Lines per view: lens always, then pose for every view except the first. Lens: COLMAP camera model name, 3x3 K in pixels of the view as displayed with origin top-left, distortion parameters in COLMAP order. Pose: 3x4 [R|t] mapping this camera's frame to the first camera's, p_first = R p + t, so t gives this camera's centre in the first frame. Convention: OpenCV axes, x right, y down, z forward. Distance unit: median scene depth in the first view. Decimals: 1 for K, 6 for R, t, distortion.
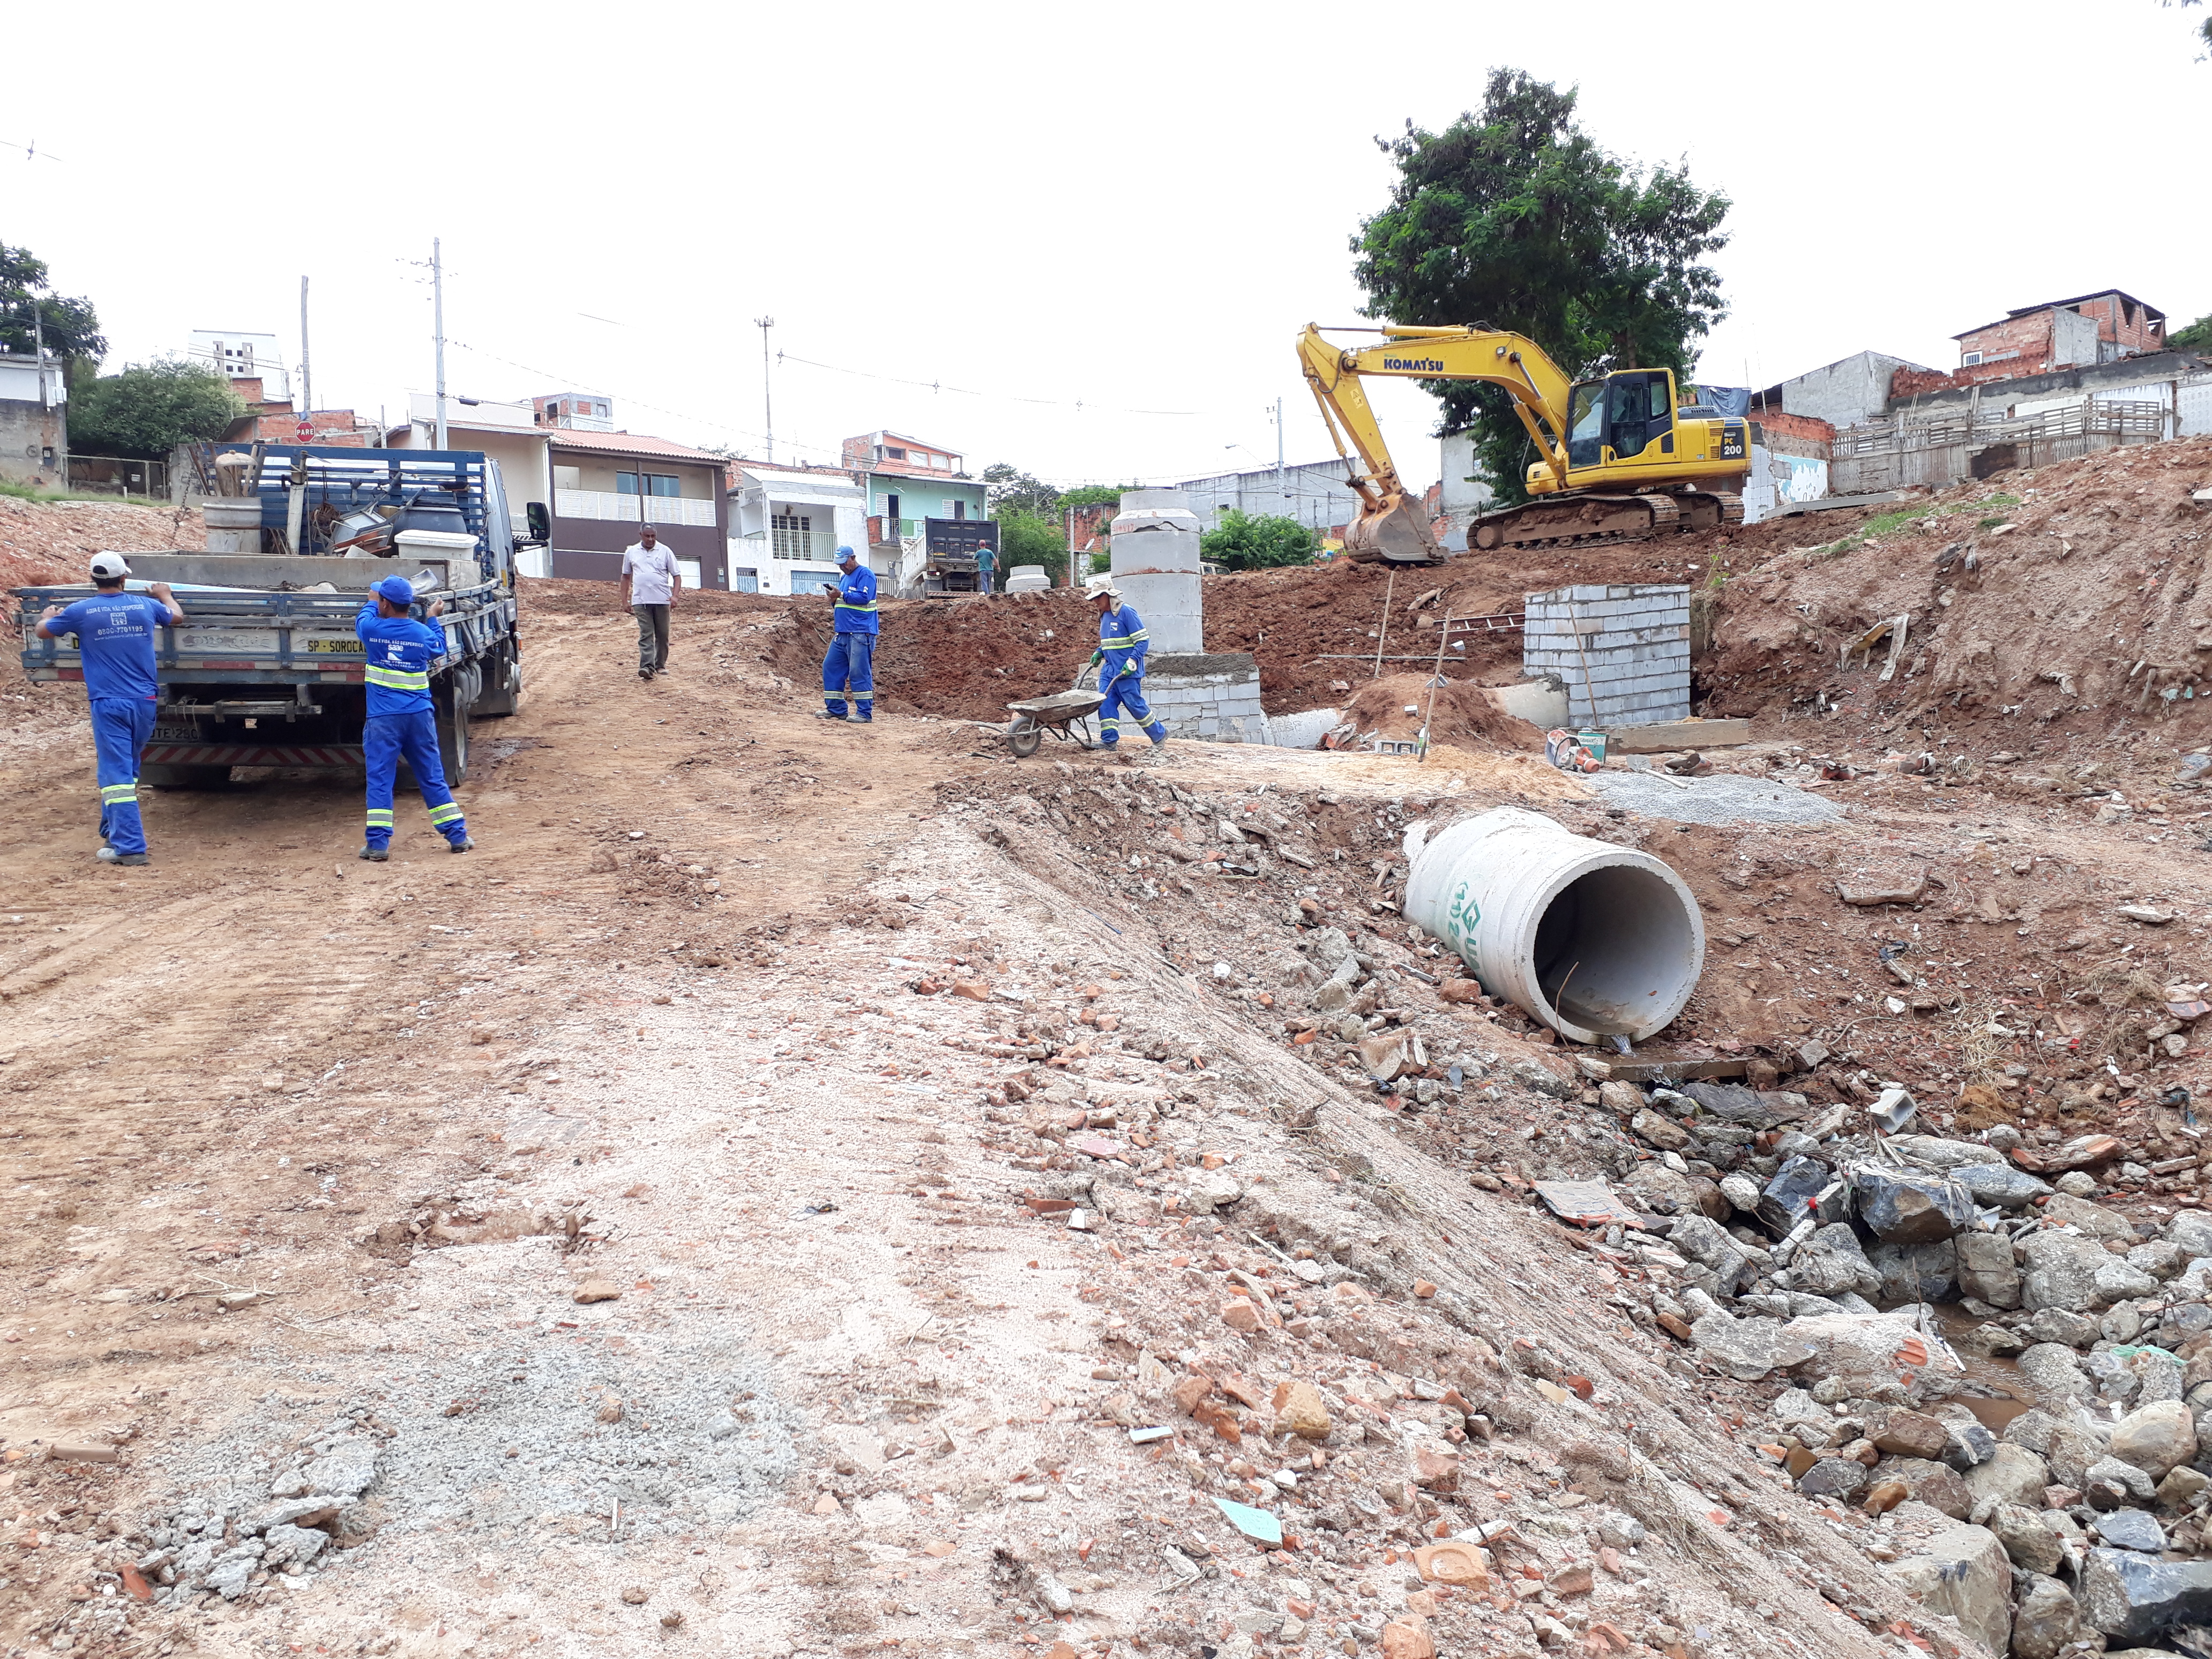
lens RADIAL K [[1822.9, 0, 1027.2], [0, 1822.9, 833.1], [0, 0, 1]] dist [0.077232, -0.156637]
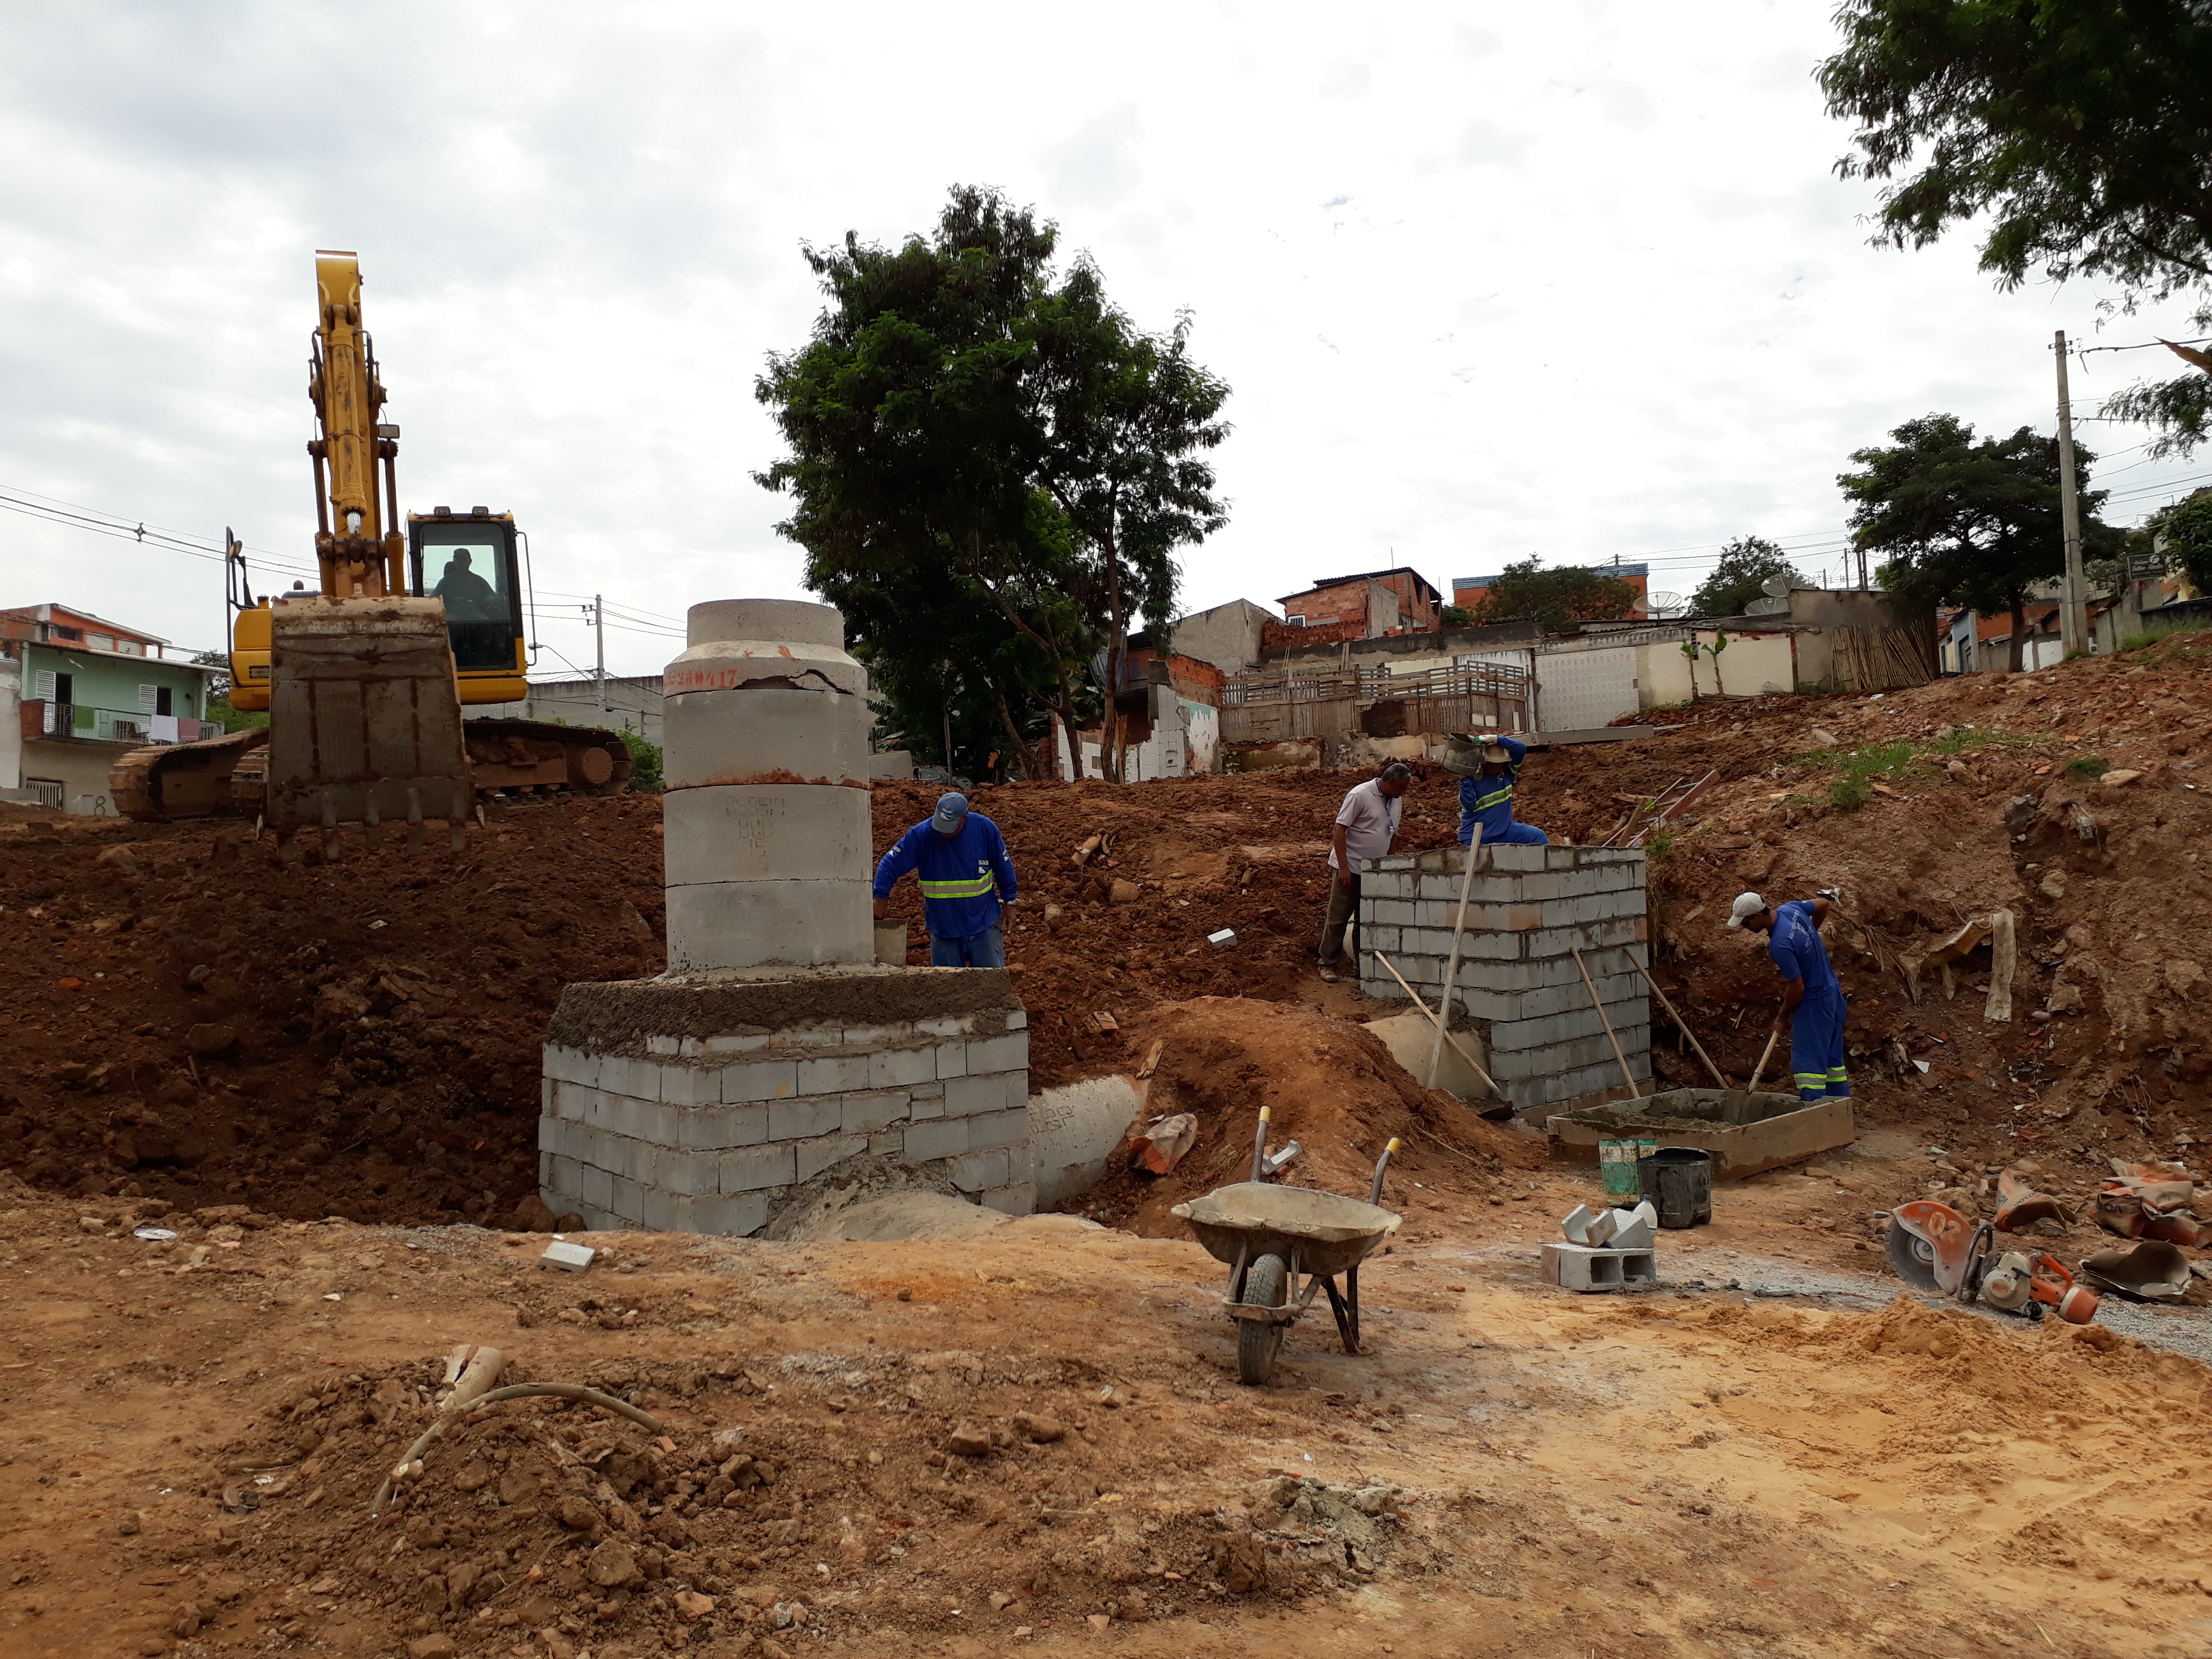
lens RADIAL K [[1806.5, 0, 1093.2], [0, 1806.5, 830.3], [0, 0, 1]] dist [0.076556, -0.126032]
pose [[0.901509, 0.032620, 0.431529, -0.047299], [0.023474, 0.992001, -0.124026, -0.072767], [-0.432123, 0.121940, 0.893532, 0.554041]]
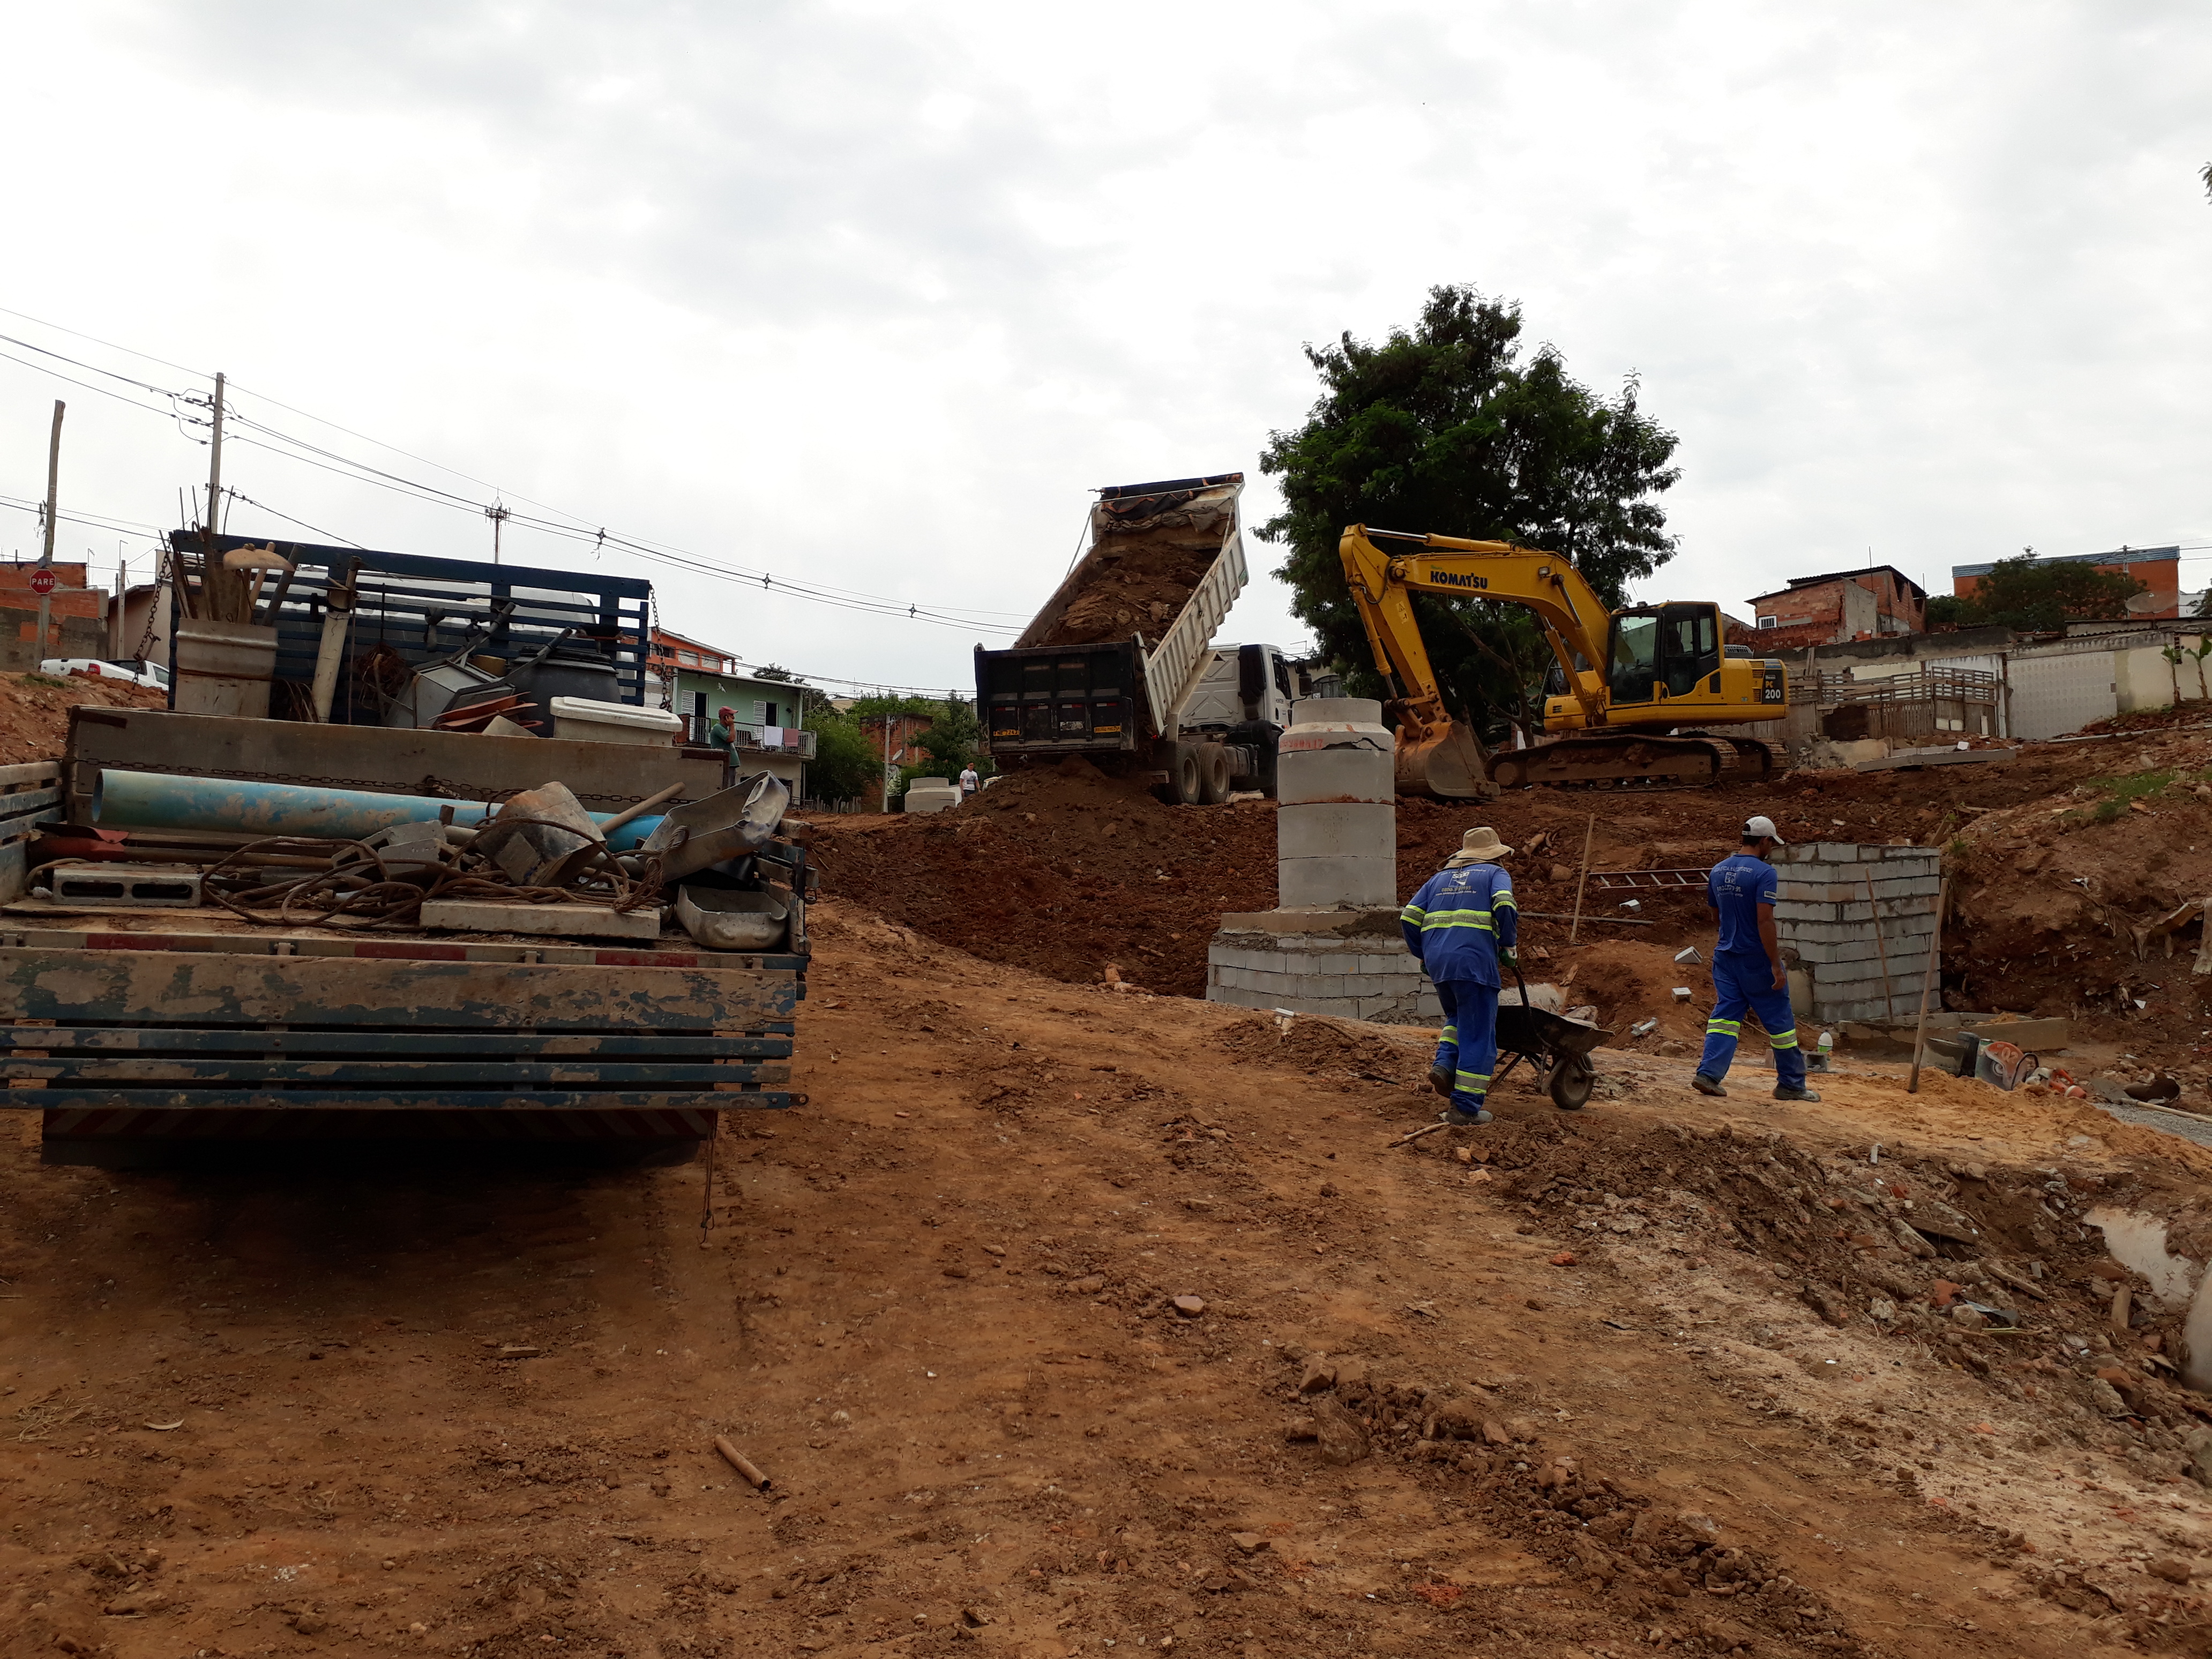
lens RADIAL K [[1822.9, 0, 1027.2], [0, 1822.9, 833.1], [0, 0, 1]] dist [0.077232, -0.156637]
pose [[0.985671, 0.042229, 0.163307, -0.180643], [-0.022920, 0.992706, -0.118366, -0.033740], [-0.167115, 0.112927, 0.979449, 0.252734]]
